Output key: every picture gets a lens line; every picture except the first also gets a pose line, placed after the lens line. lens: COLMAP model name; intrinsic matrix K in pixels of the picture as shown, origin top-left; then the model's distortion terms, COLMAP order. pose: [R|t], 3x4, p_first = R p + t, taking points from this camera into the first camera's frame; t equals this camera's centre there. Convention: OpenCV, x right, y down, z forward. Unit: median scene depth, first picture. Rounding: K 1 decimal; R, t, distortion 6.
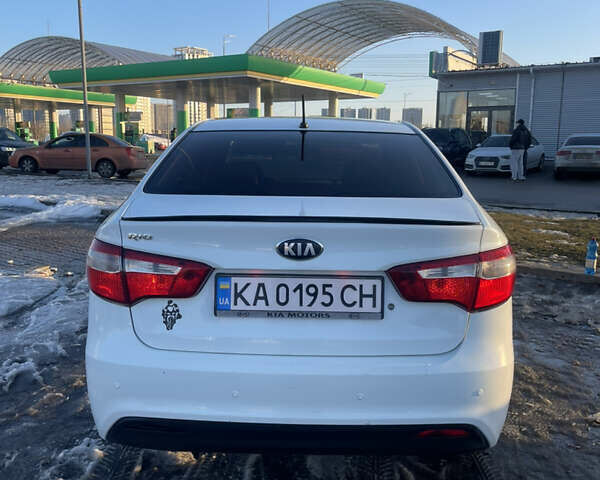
lens RADIAL K [[601.6, 0, 296.1], [0, 601.6, 243.0], [0, 0, 1]] dist [0.047677, 0.000000]
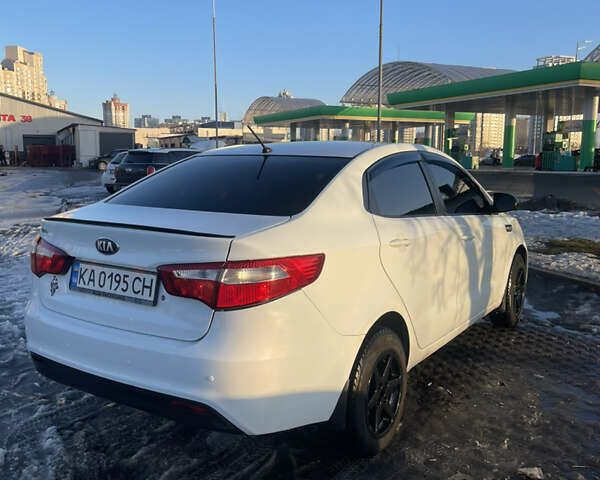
lens RADIAL K [[601.6, 0, 298.6], [0, 601.6, 237.7], [0, 0, 1]] dist [0.047677, 0.000000]
pose [[0.852591, 0.067955, -0.518142, 1.026506], [-0.085038, 0.996335, -0.009258, -0.031287], [0.515614, 0.051955, 0.855244, 0.061507]]
